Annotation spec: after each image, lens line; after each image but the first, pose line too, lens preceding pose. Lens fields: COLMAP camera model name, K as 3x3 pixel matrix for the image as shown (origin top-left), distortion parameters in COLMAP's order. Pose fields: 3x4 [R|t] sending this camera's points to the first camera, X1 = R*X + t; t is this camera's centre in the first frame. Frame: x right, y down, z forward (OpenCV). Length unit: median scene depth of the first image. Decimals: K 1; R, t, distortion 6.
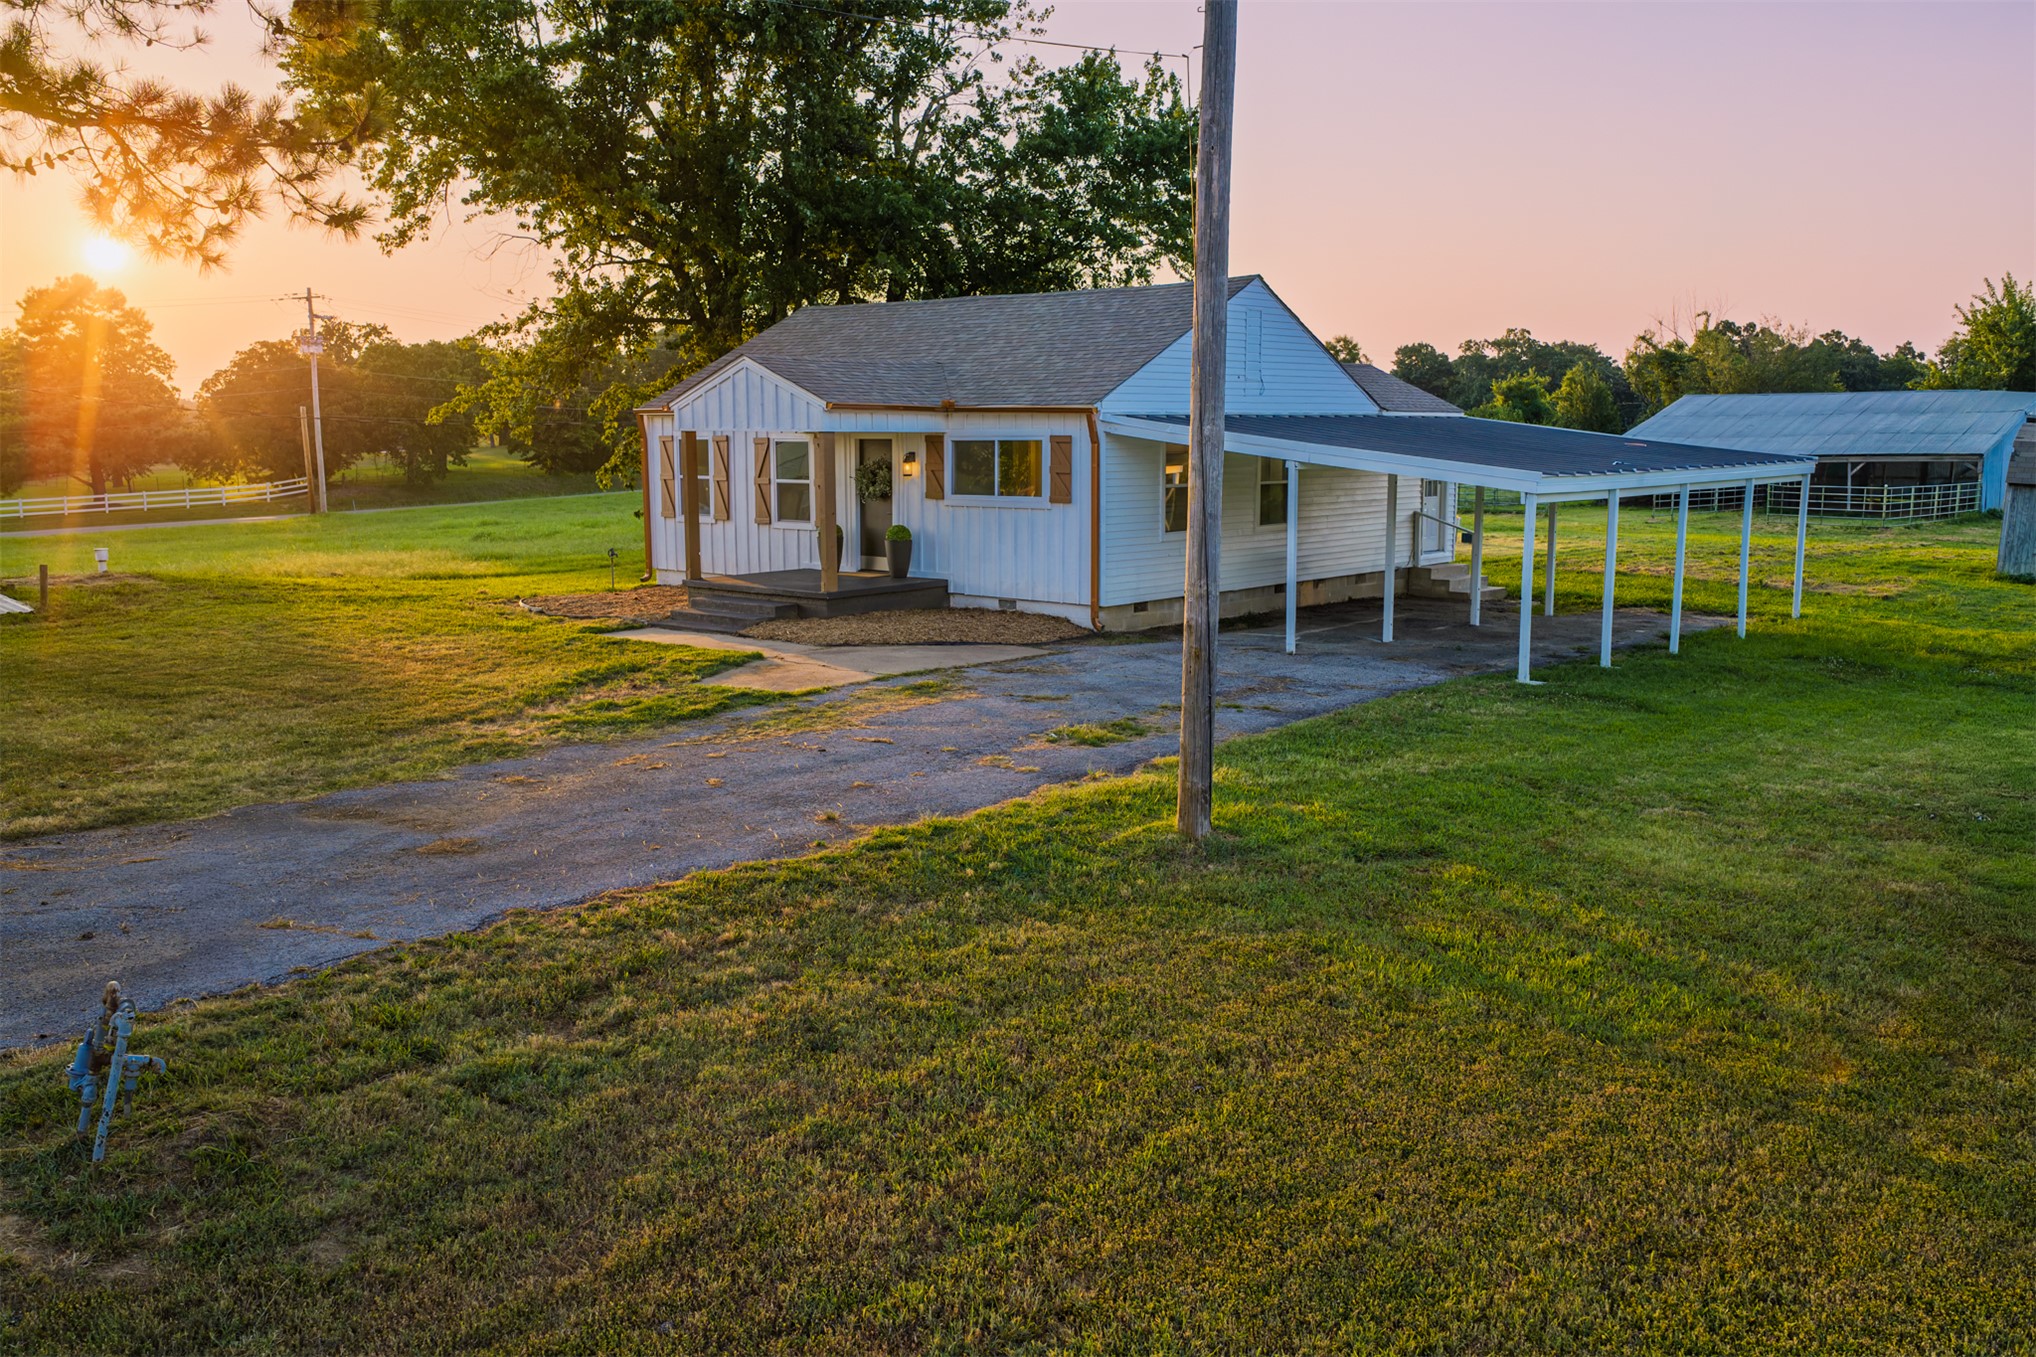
lens RADIAL K [[1685.1, 0, 1010.9], [0, 1685.1, 683.2], [0, 0, 1]] dist [0.026791, -0.051351]
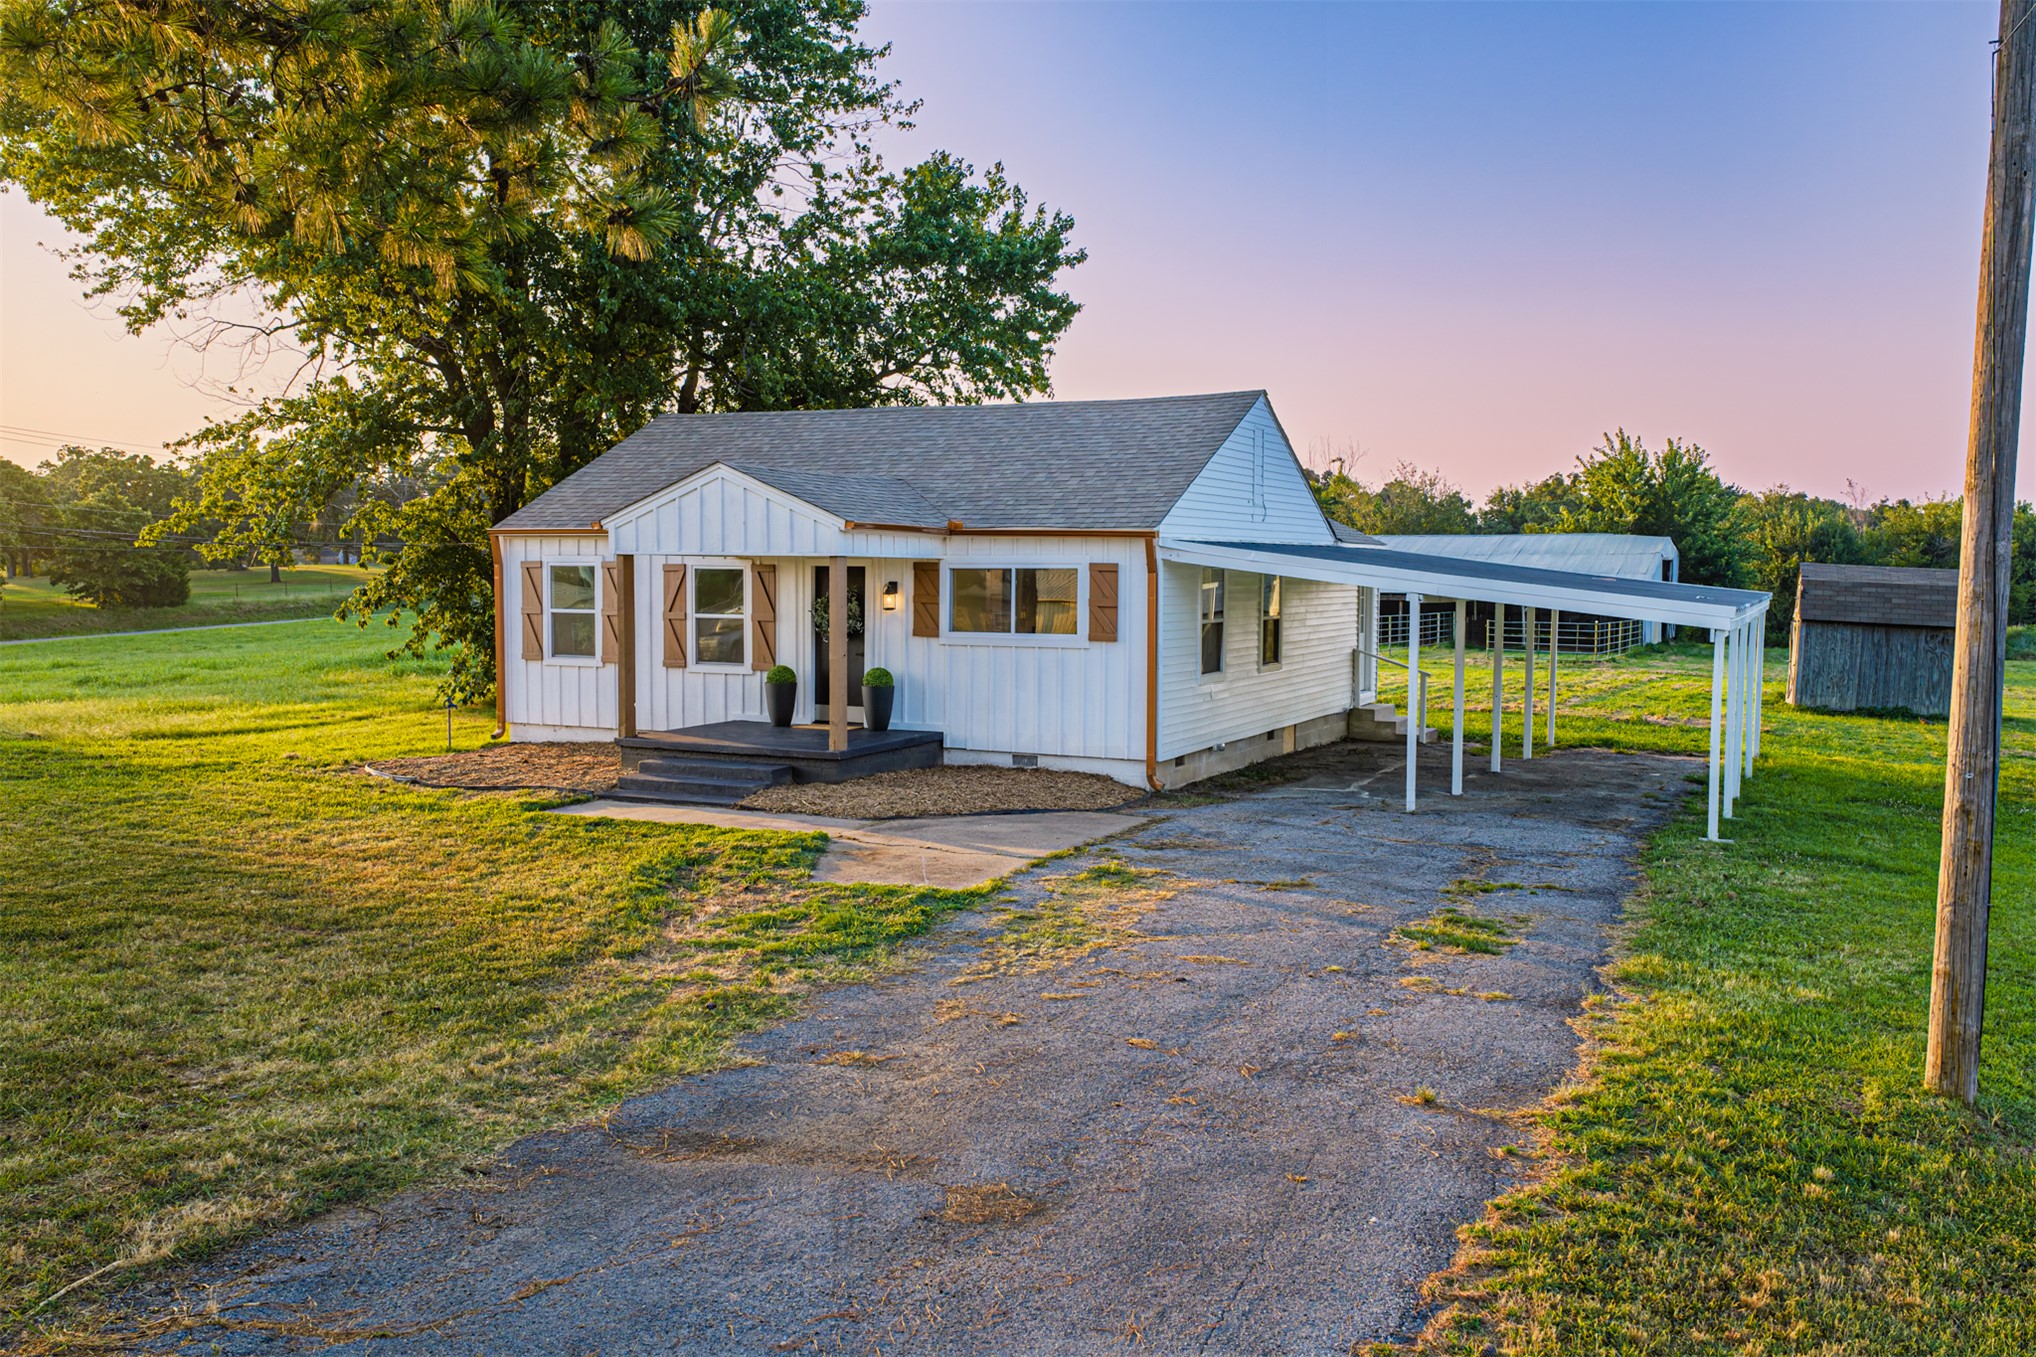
lens RADIAL K [[1685.1, 0, 1016.8], [0, 1685.1, 683.5], [0, 0, 1]] dist [0.026791, -0.051351]
pose [[0.965870, -0.009615, 0.258849, -0.216368], [0.030231, 0.996666, -0.075785, -0.020570], [-0.257257, 0.081023, 0.962940, 0.175507]]
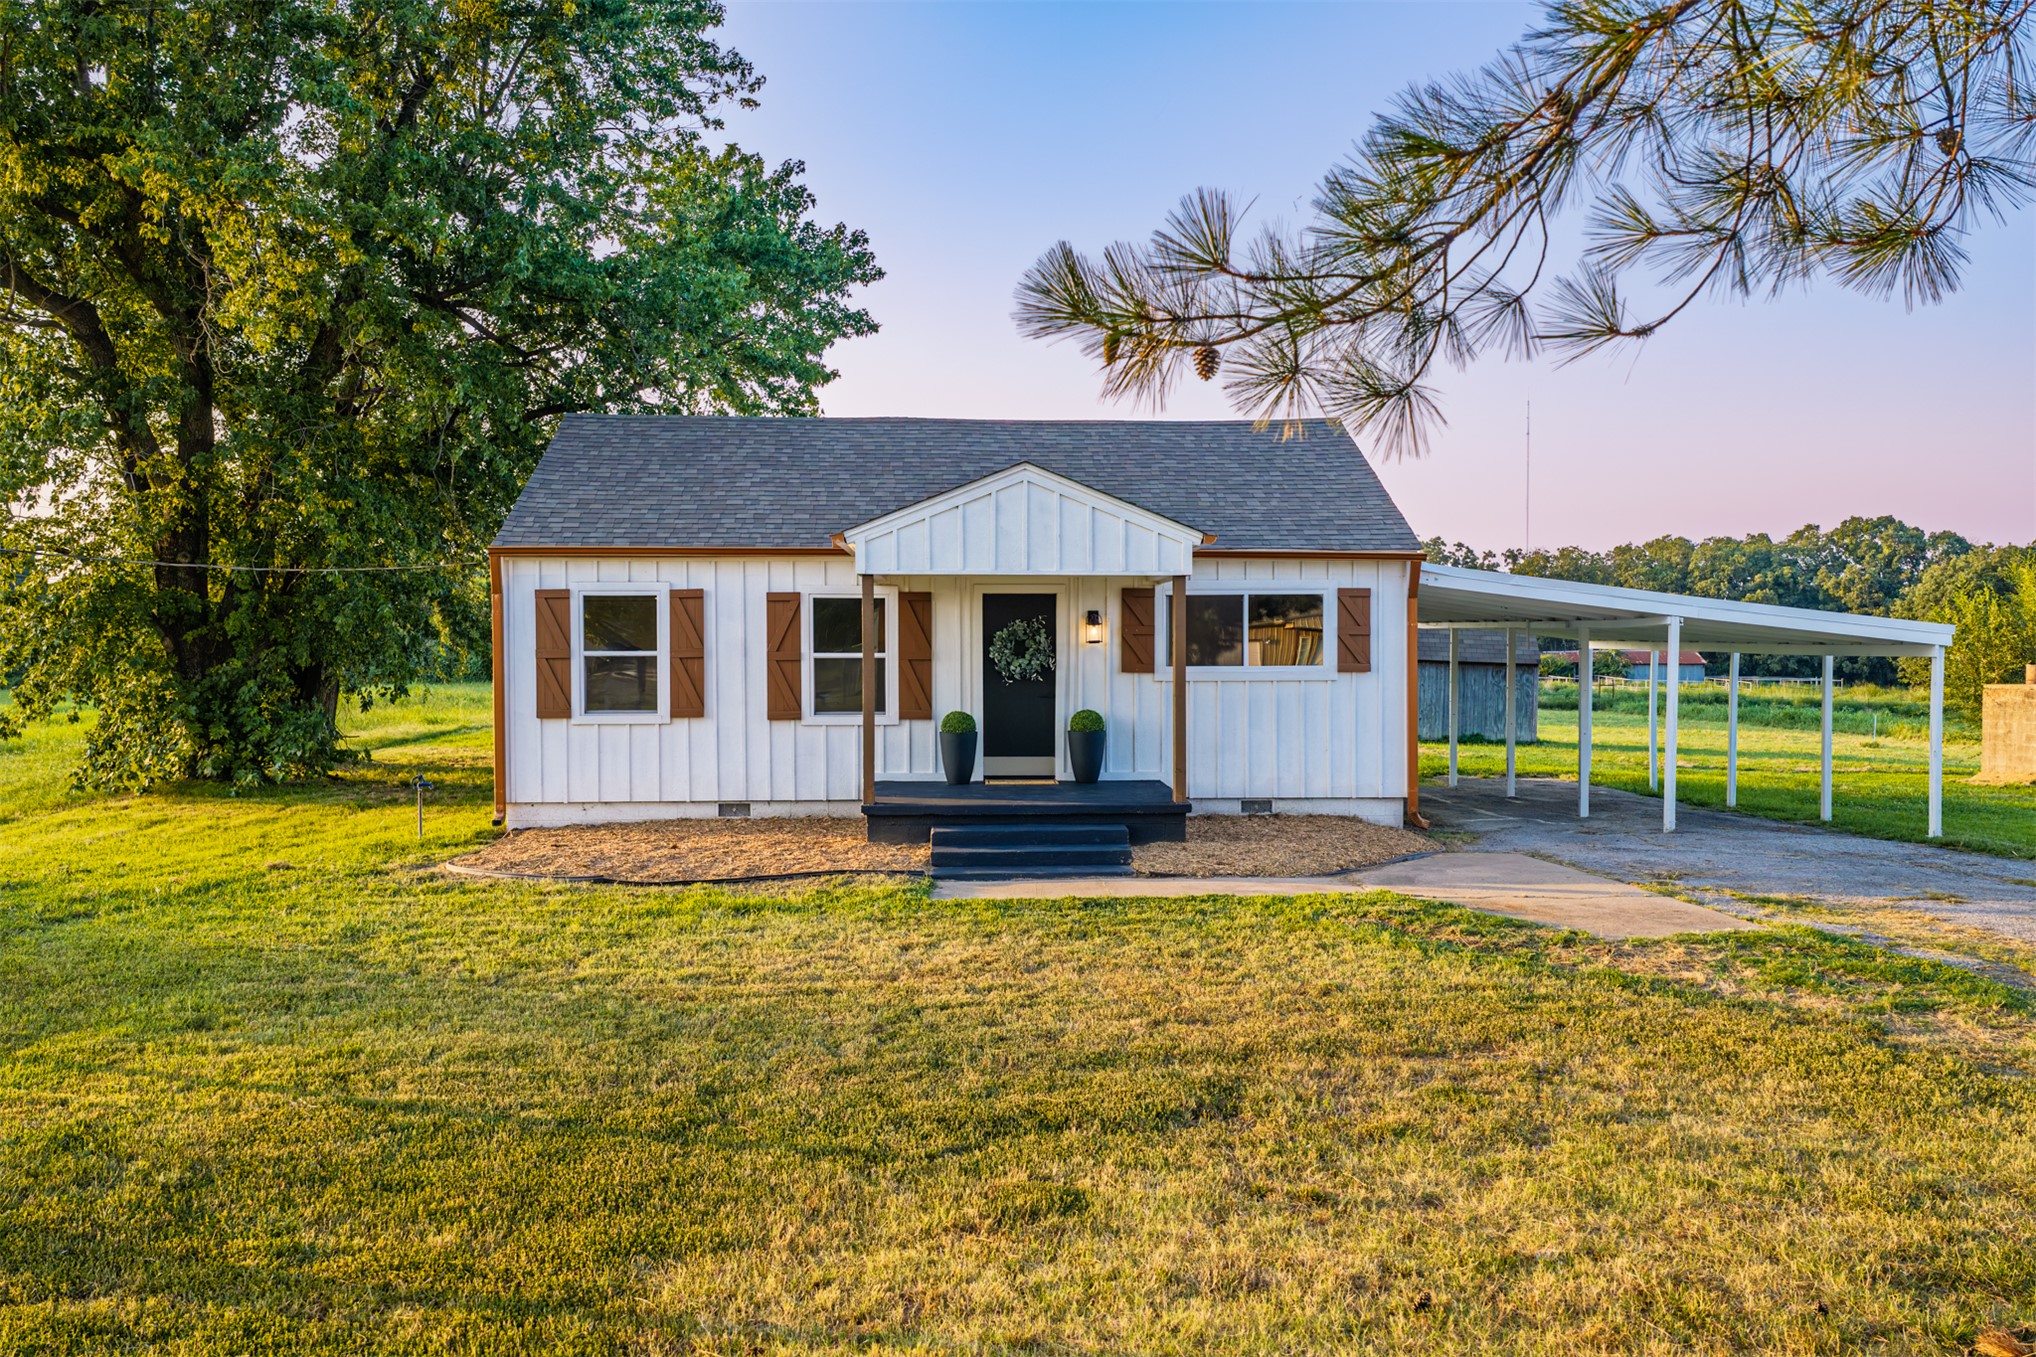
lens RADIAL K [[1685.1, 0, 1020.6], [0, 1685.1, 679.3], [0, 0, 1]] dist [0.026791, -0.051351]
pose [[0.720652, -0.016179, 0.693108, -0.586334], [0.103171, 0.991099, -0.084136, -0.048824], [-0.685577, 0.132141, 0.715907, 0.498095]]
